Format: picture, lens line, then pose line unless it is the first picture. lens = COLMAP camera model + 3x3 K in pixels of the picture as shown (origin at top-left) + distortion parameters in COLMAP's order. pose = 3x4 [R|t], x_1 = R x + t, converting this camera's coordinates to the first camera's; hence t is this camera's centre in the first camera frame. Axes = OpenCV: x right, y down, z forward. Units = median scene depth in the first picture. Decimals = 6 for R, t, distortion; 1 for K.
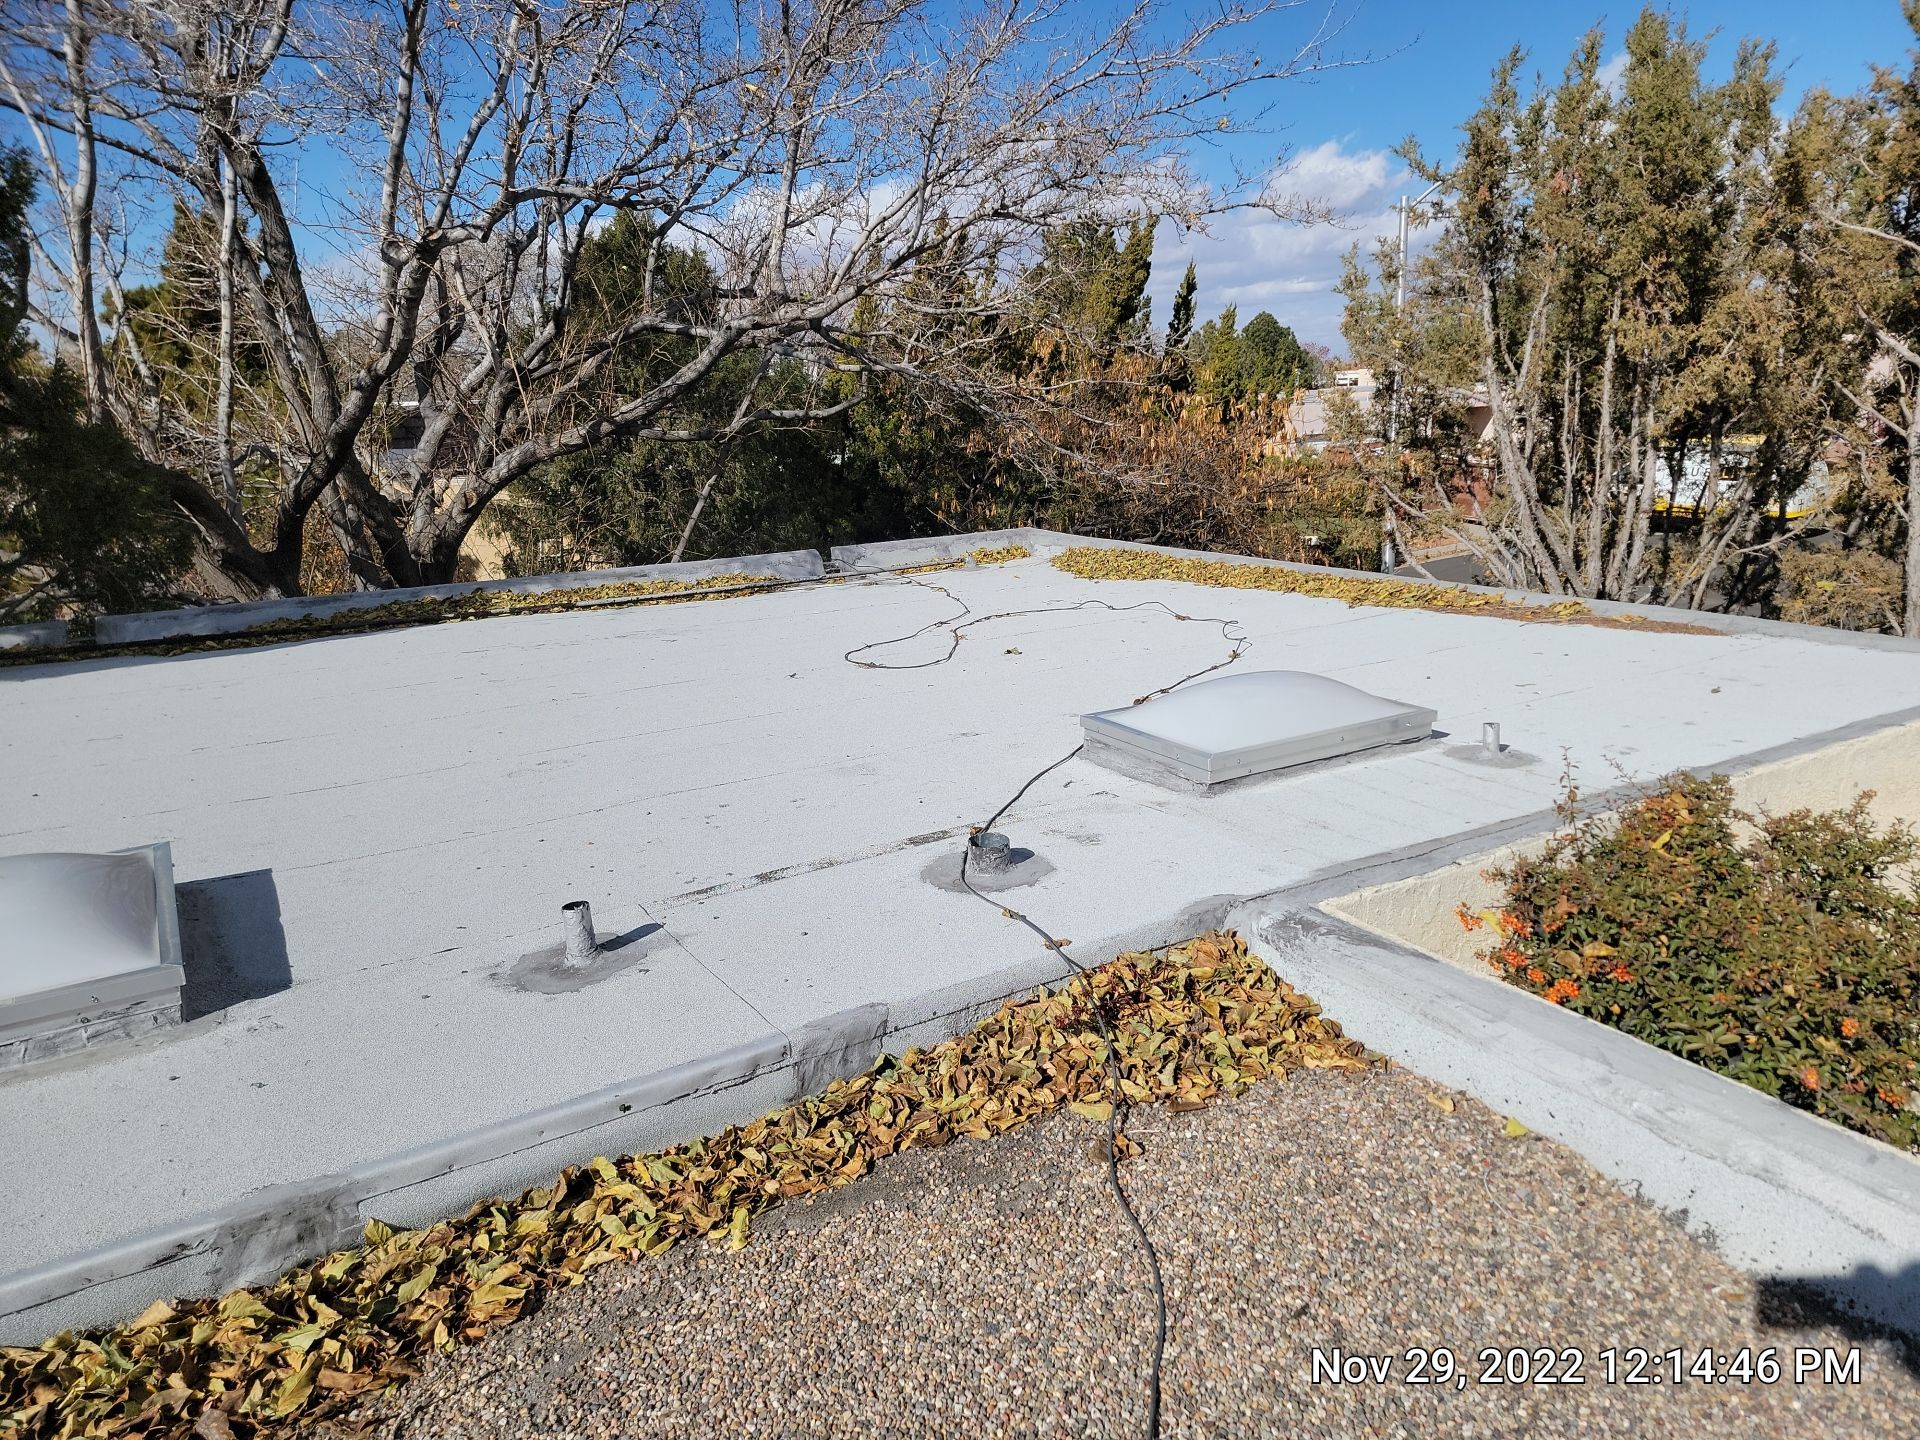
lens RADIAL K [[1336.4, 0, 990.4], [0, 1336.4, 725.1], [0, 0, 1]] dist [0.093957, -0.075880]
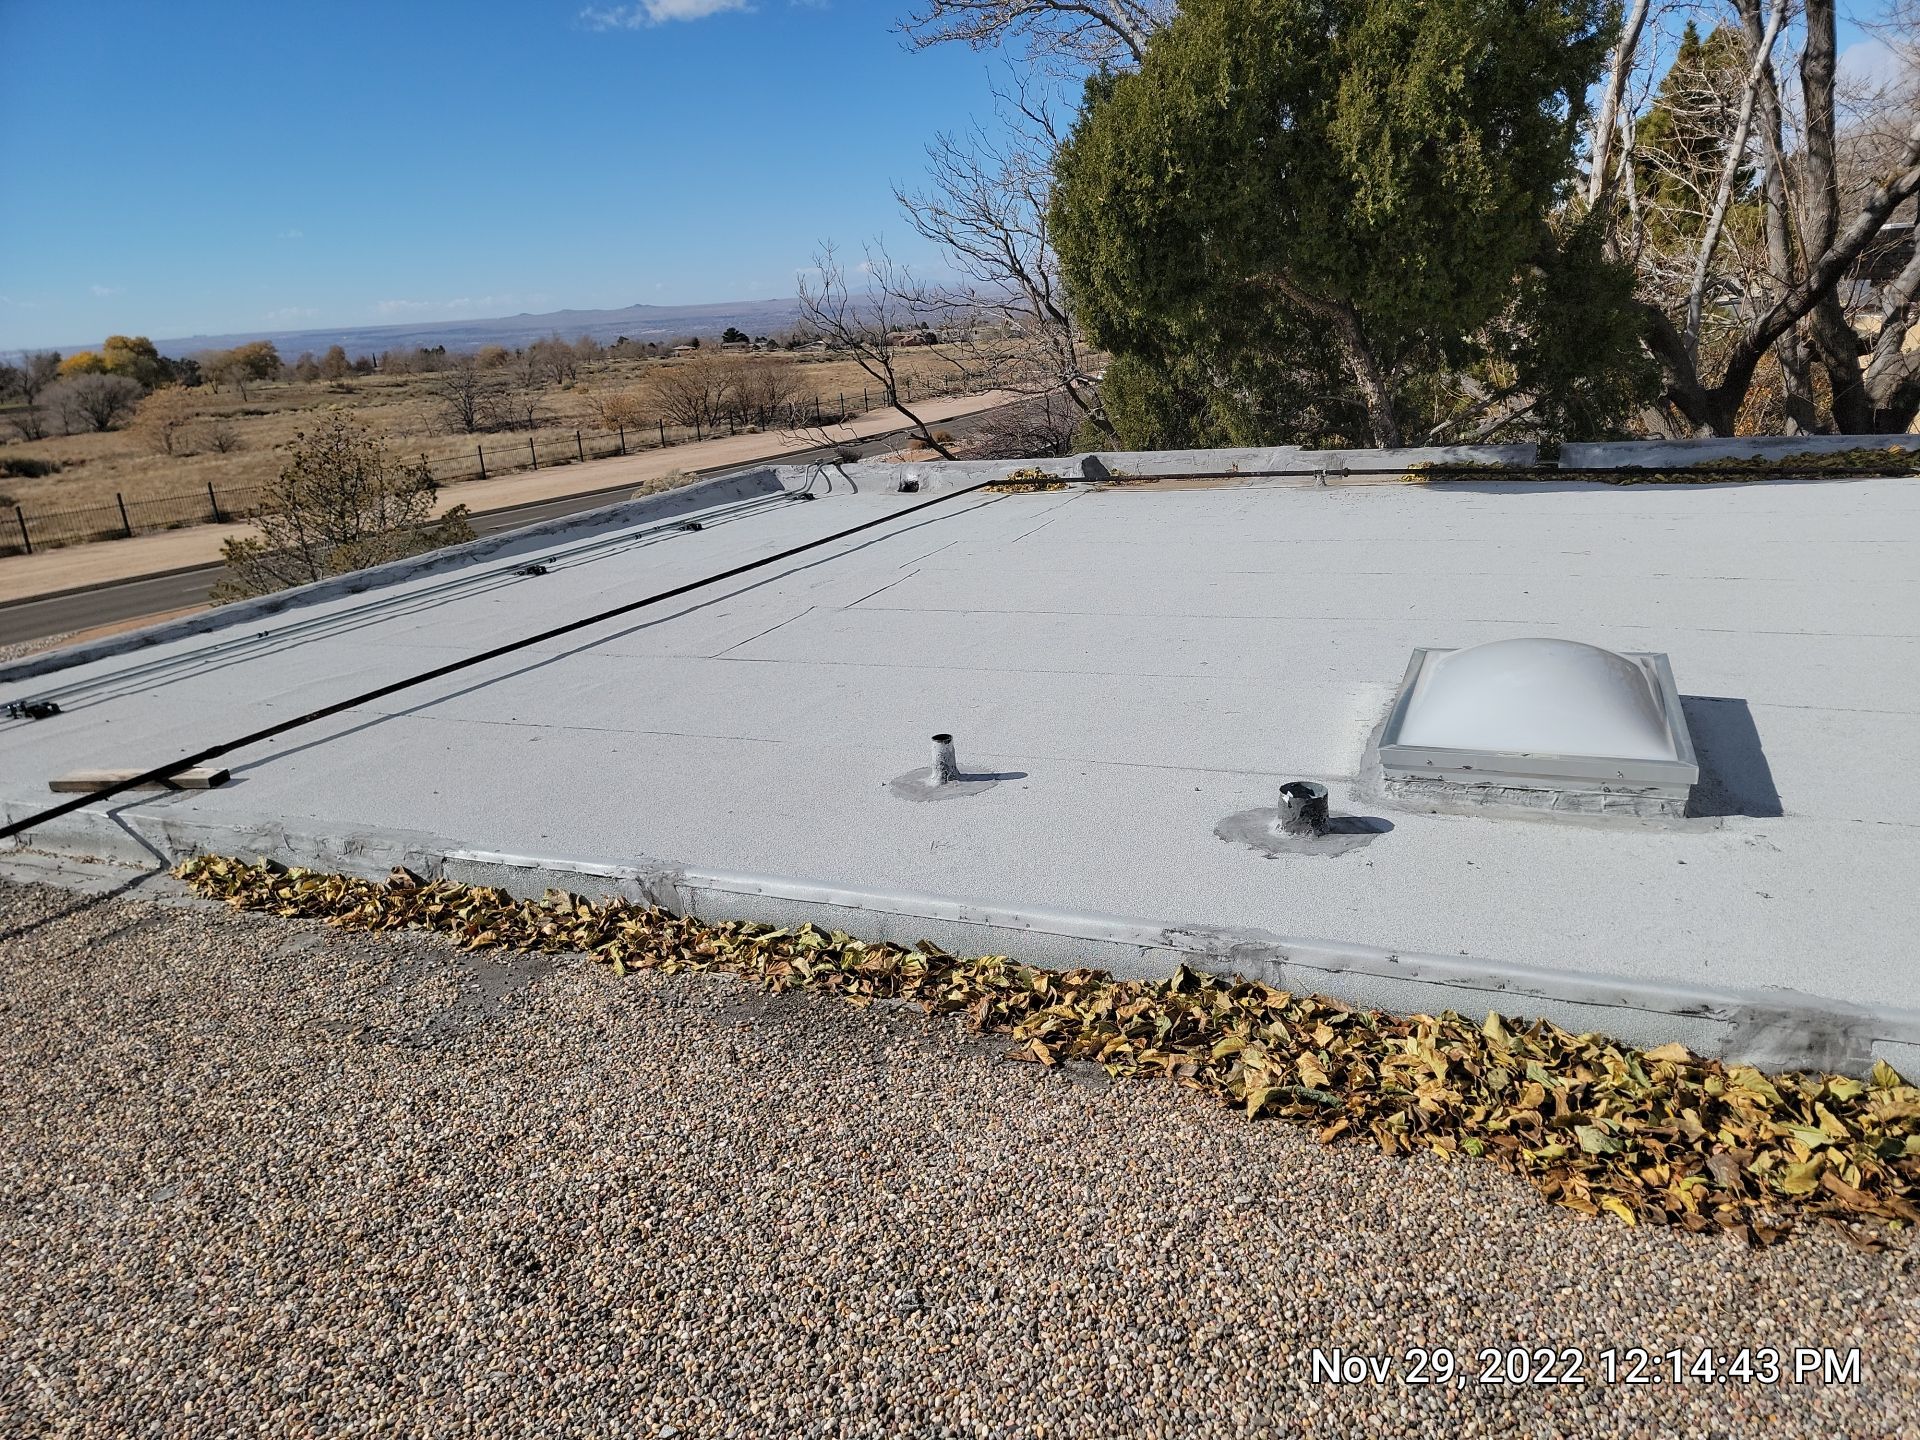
lens RADIAL K [[1336.4, 0, 990.4], [0, 1336.4, 725.1], [0, 0, 1]] dist [0.093957, -0.075880]
pose [[0.588716, 0.243820, -0.770691, -0.128062], [-0.155658, 0.969776, 0.187899, 0.037221], [0.793211, 0.009344, 0.608875, -0.140268]]
